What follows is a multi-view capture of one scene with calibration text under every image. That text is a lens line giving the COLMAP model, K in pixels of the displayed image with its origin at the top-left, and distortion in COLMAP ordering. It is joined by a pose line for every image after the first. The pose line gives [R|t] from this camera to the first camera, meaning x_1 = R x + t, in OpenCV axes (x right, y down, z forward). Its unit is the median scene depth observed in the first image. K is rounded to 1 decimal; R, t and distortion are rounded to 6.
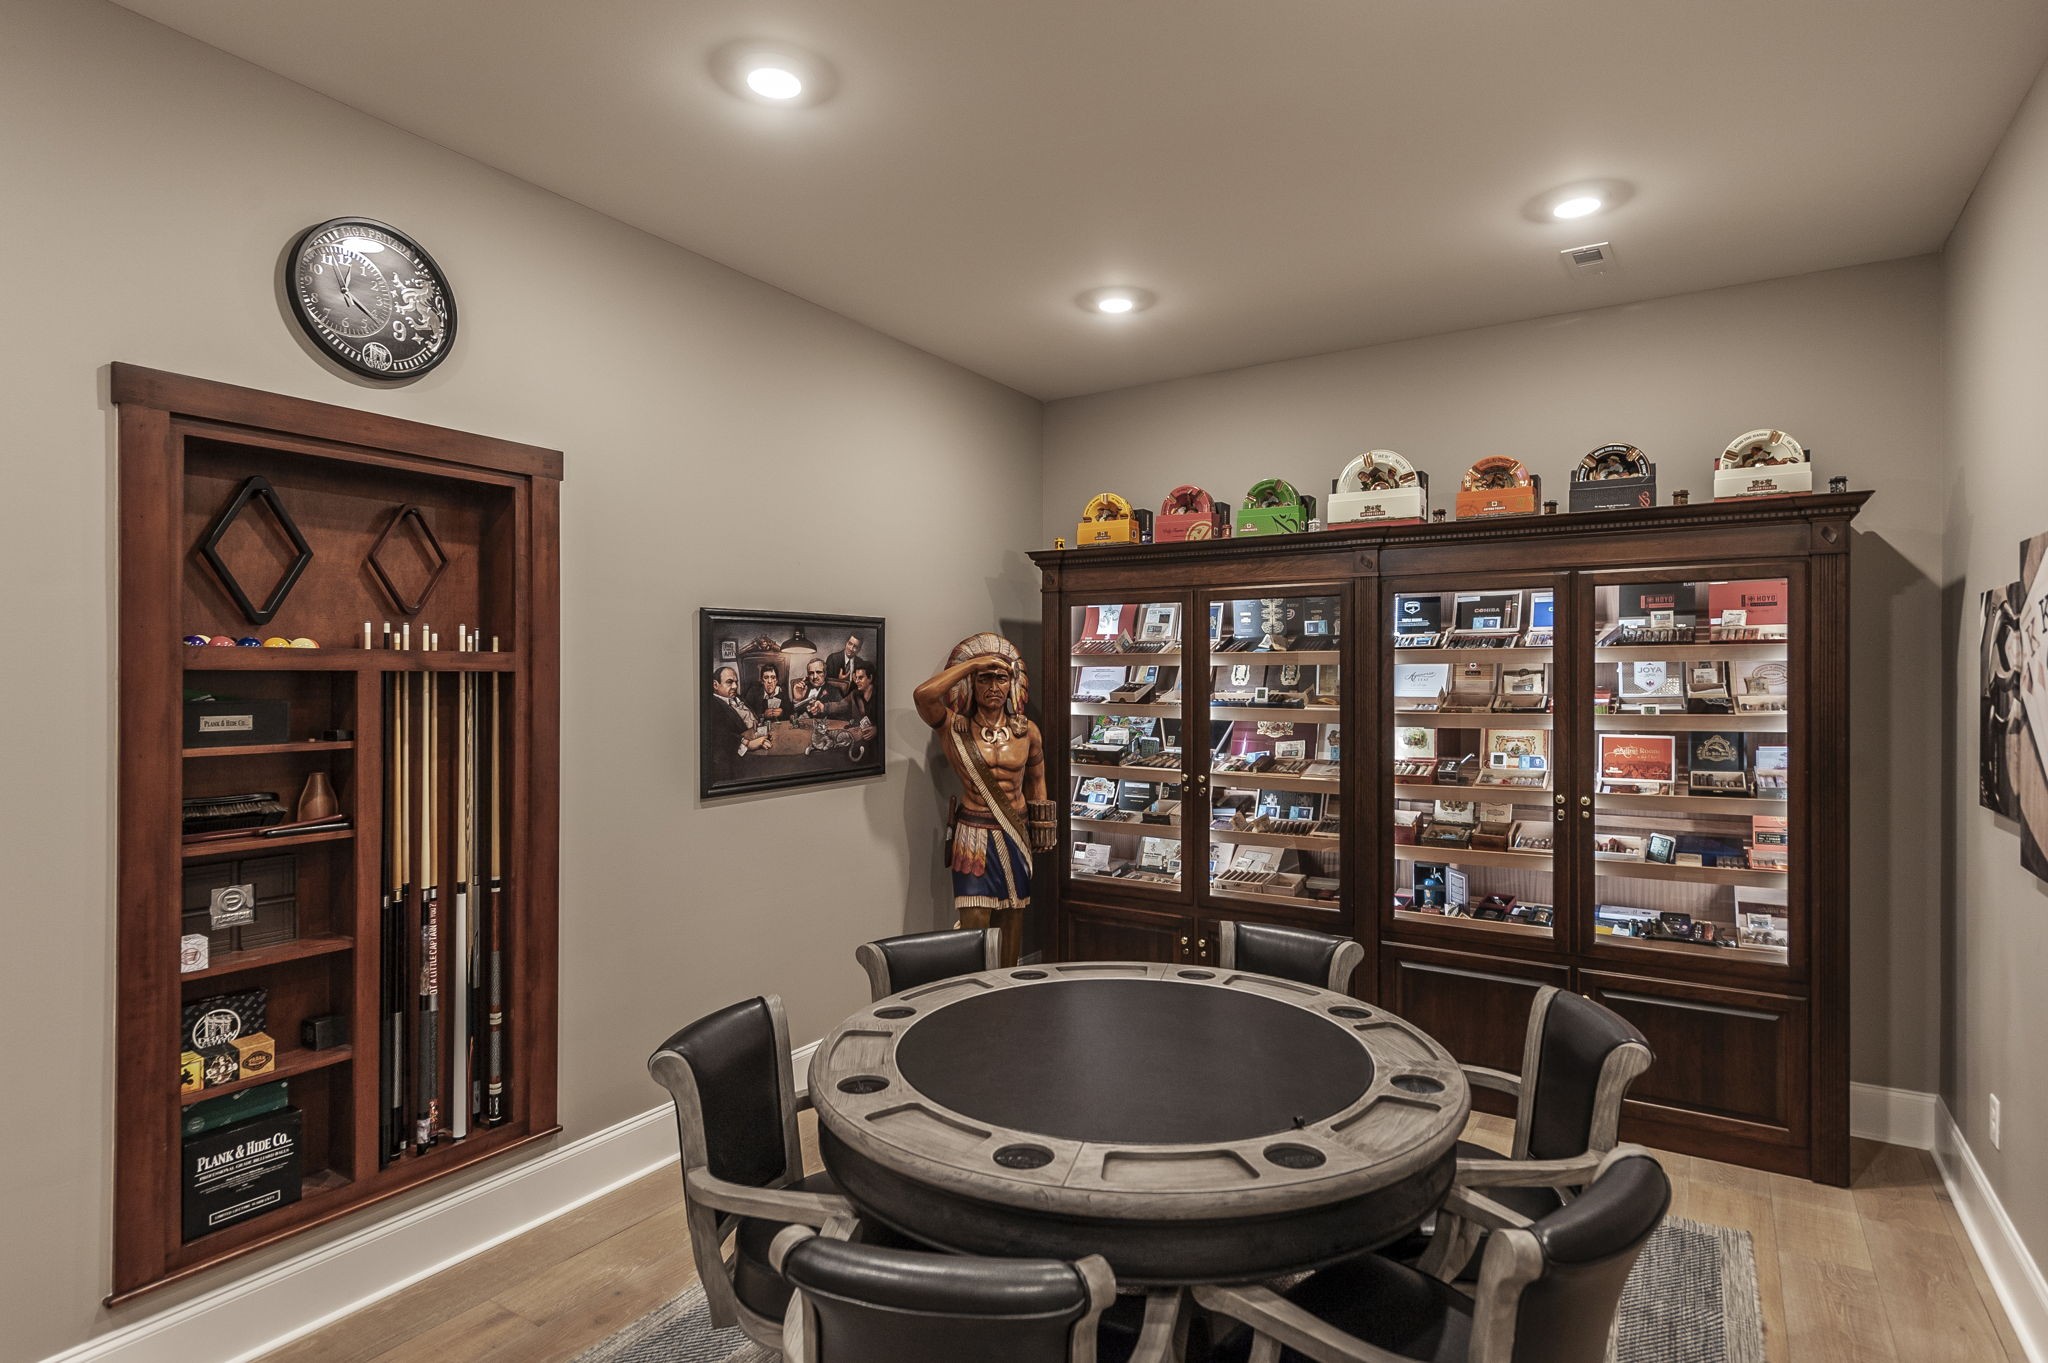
lens RADIAL K [[1044.7, 0, 1012.7], [0, 1044.7, 678.2], [0, 0, 1]] dist [0.020435, 0.001979]
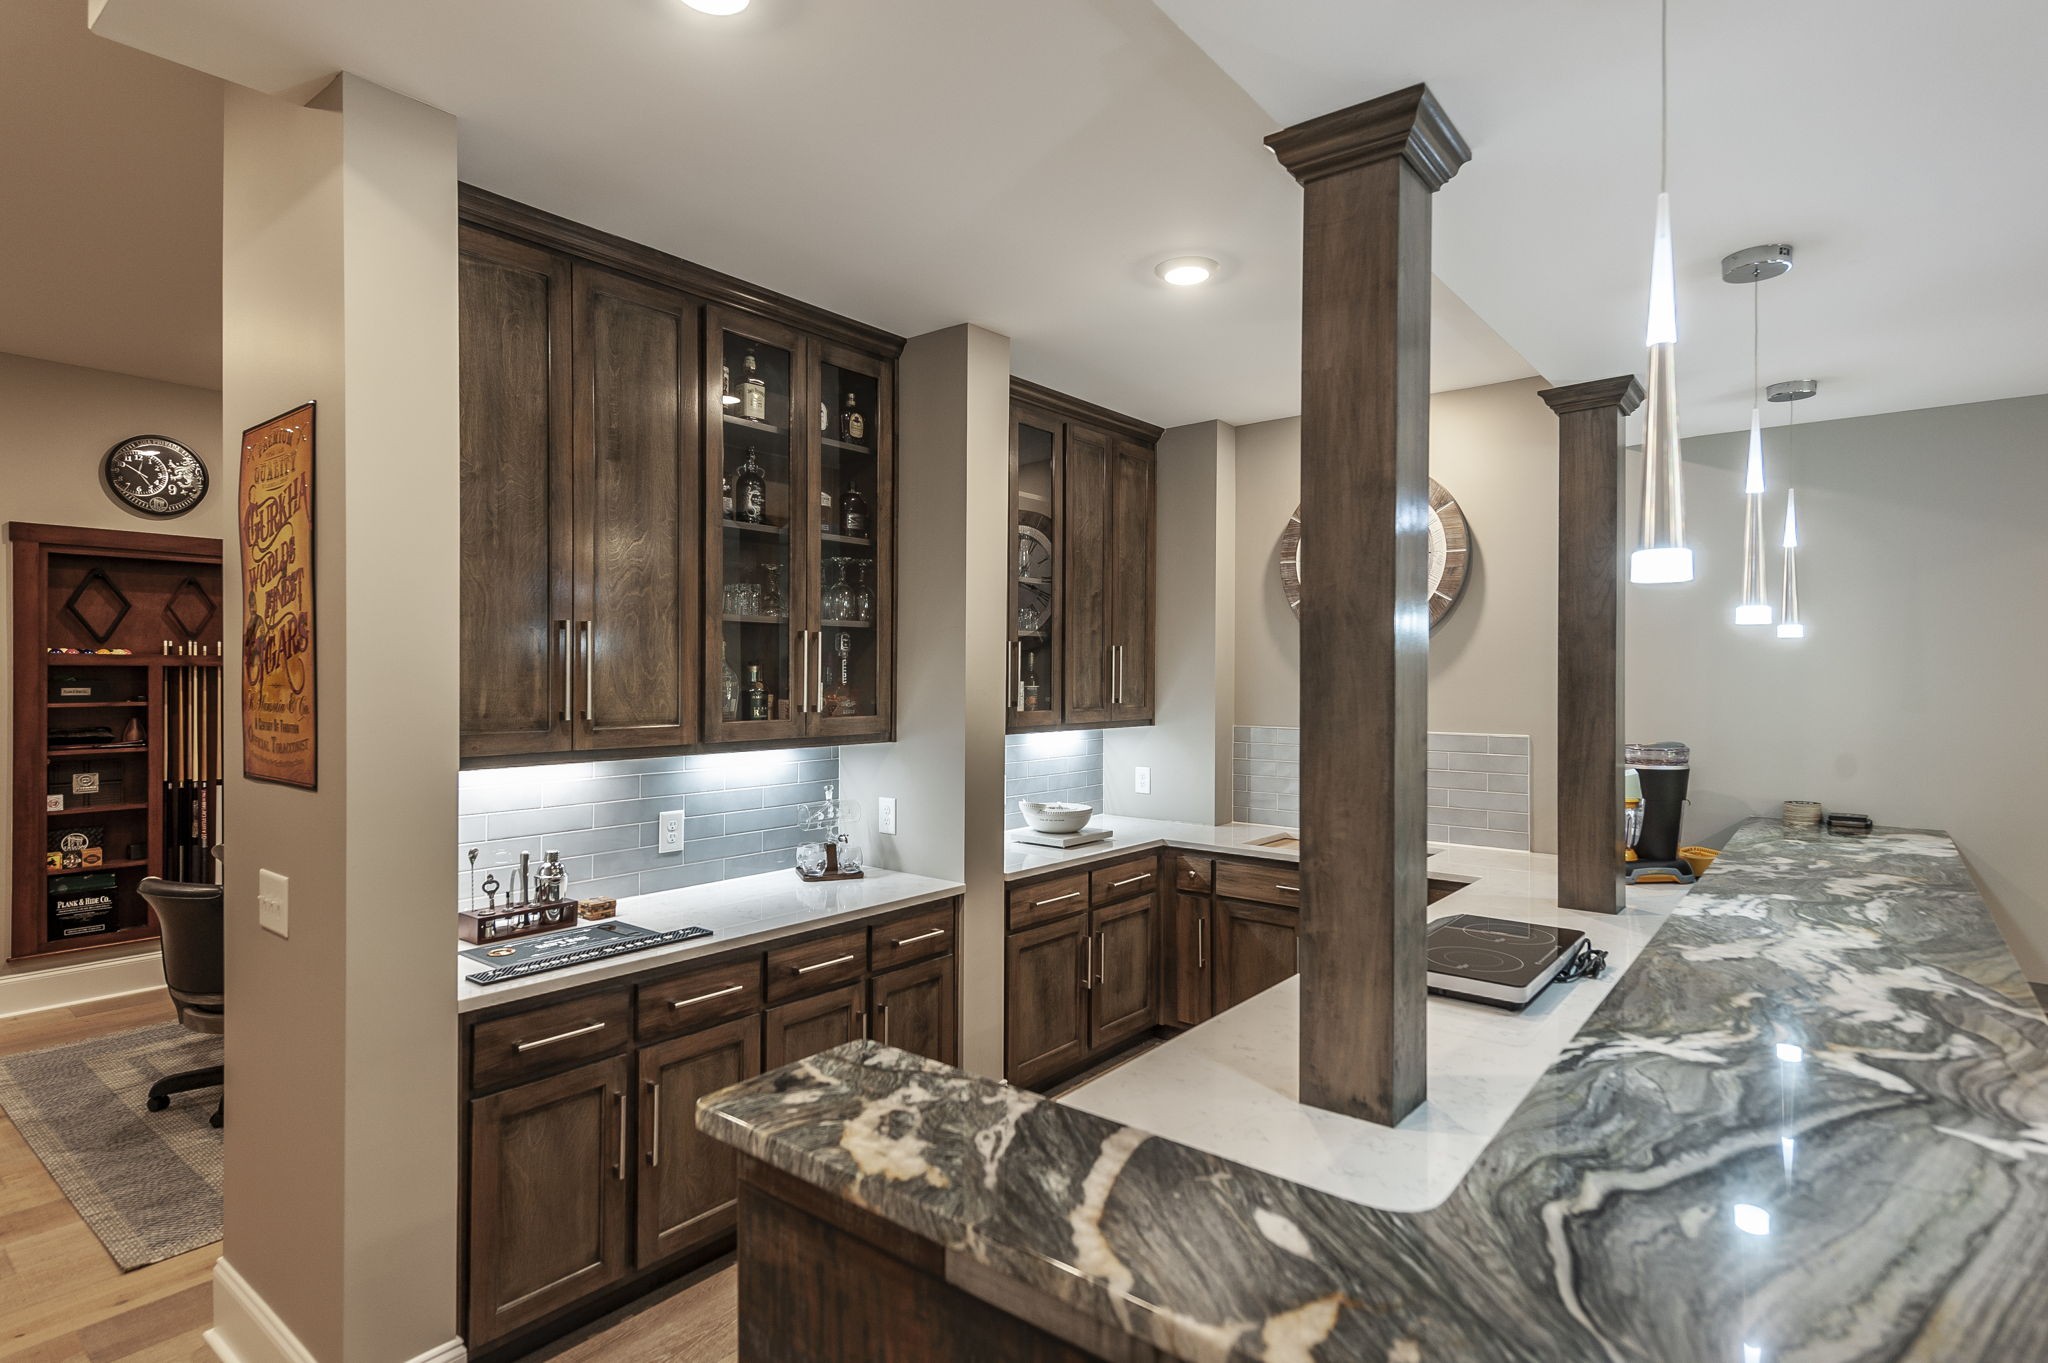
lens RADIAL K [[1044.7, 0, 1042.4], [0, 1044.7, 673.7], [0, 0, 1]] dist [0.020435, 0.001979]
pose [[0.989416, 0.001463, -0.145101, 1.162078], [-0.001284, 0.999998, 0.001327, 0.002474], [0.145102, -0.001127, 0.989416, -0.628919]]
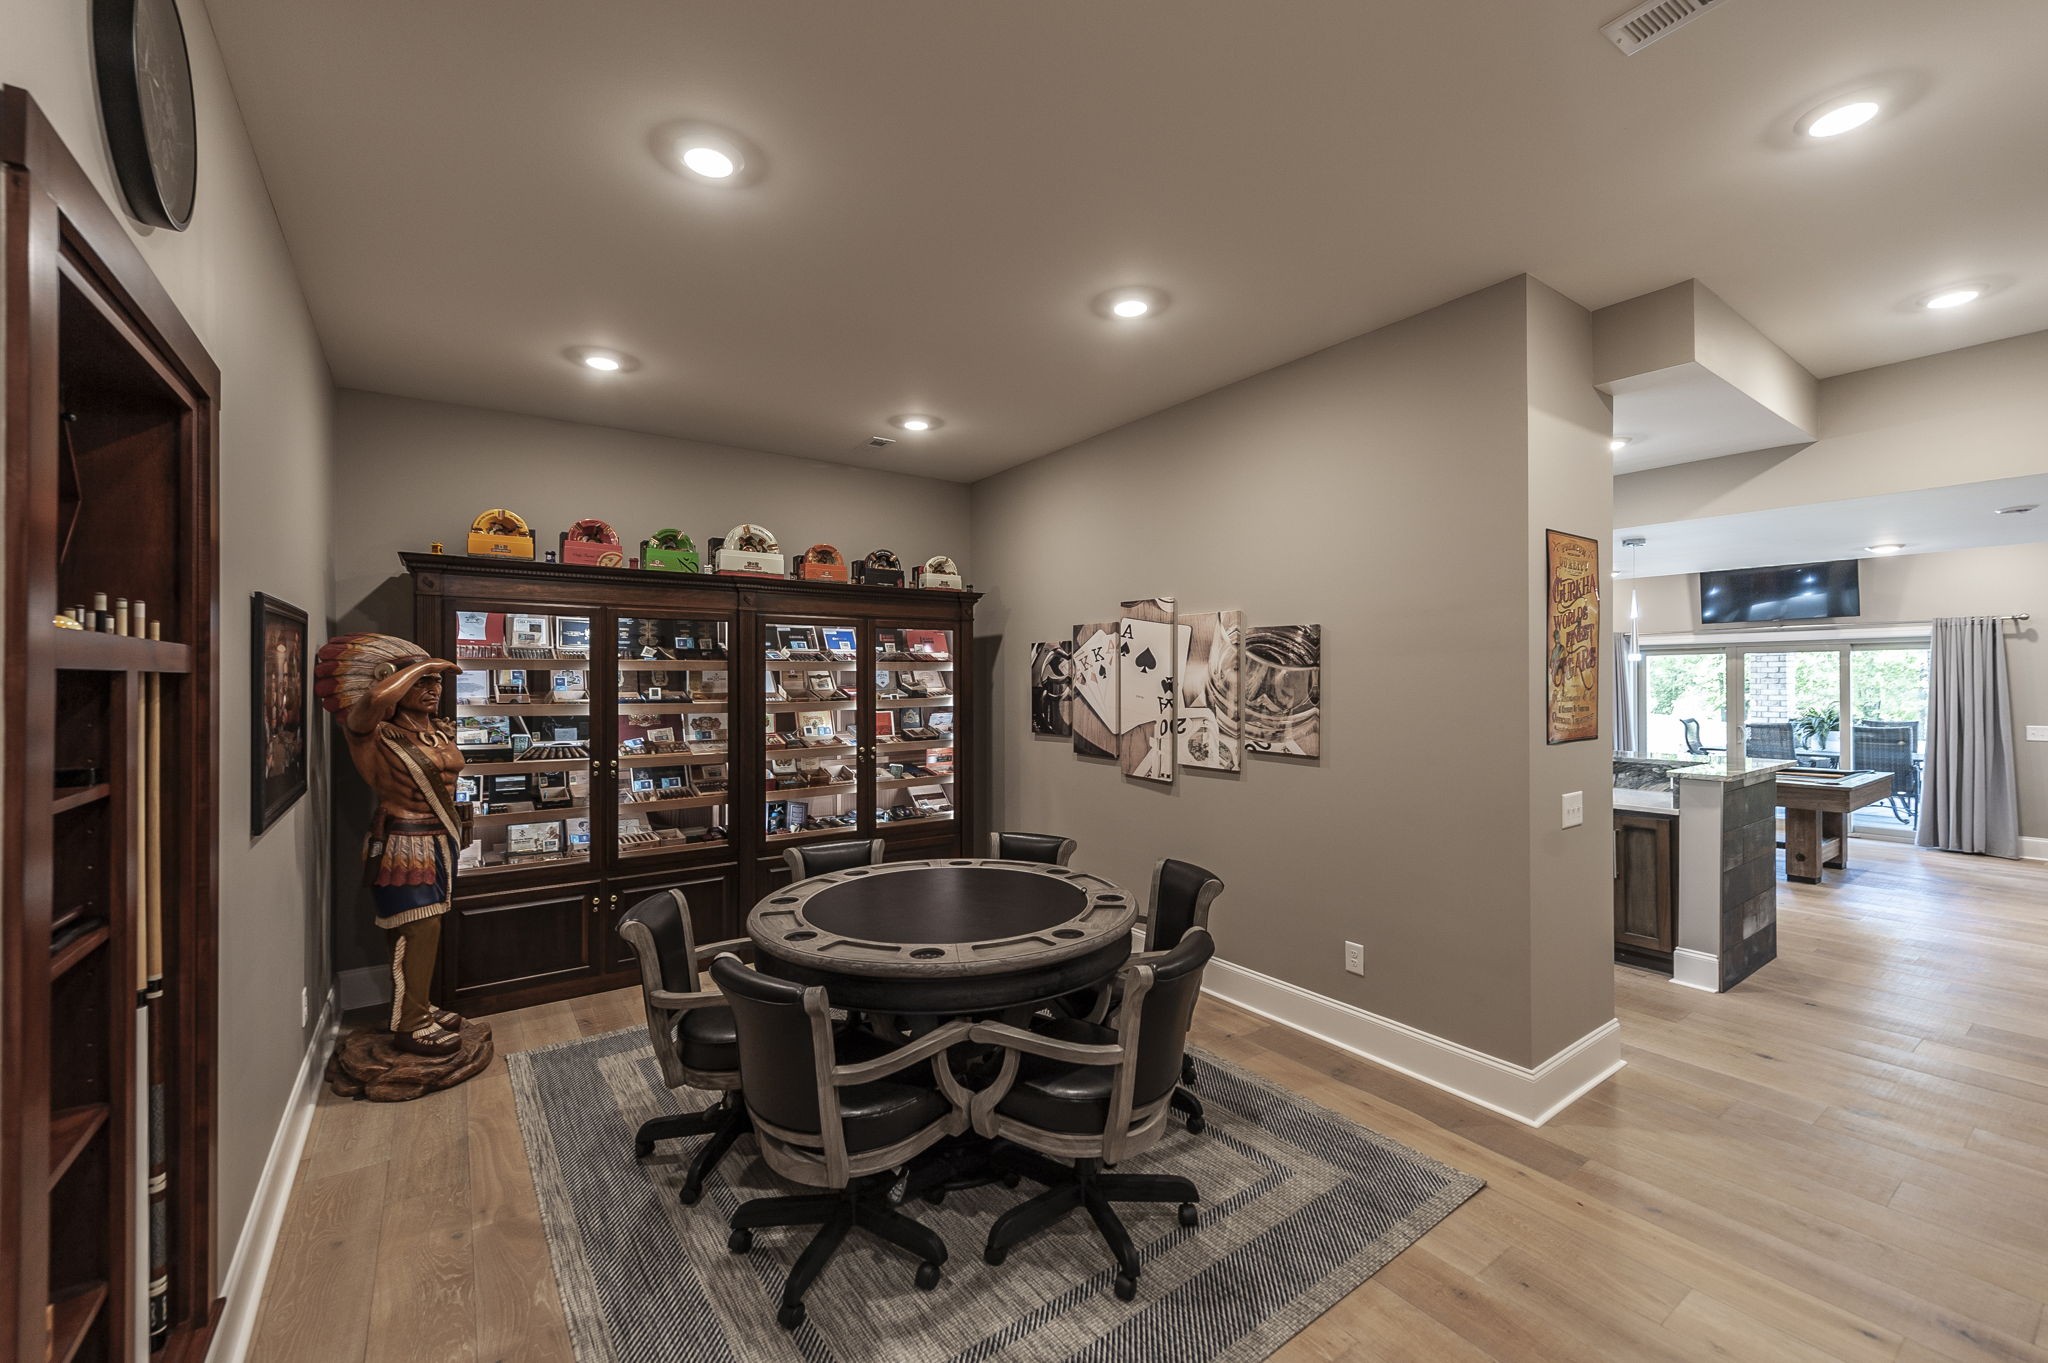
lens RADIAL K [[804.8, 0, 1035.3], [0, 804.8, 680.4], [0, 0, 1]] dist [0.006627, -0.000358]
pose [[0.395772, -0.002859, 0.918344, -0.645224], [0.004560, 0.999989, 0.001148, 0.001021], [-0.918337, 0.003733, 0.395781, 0.235394]]
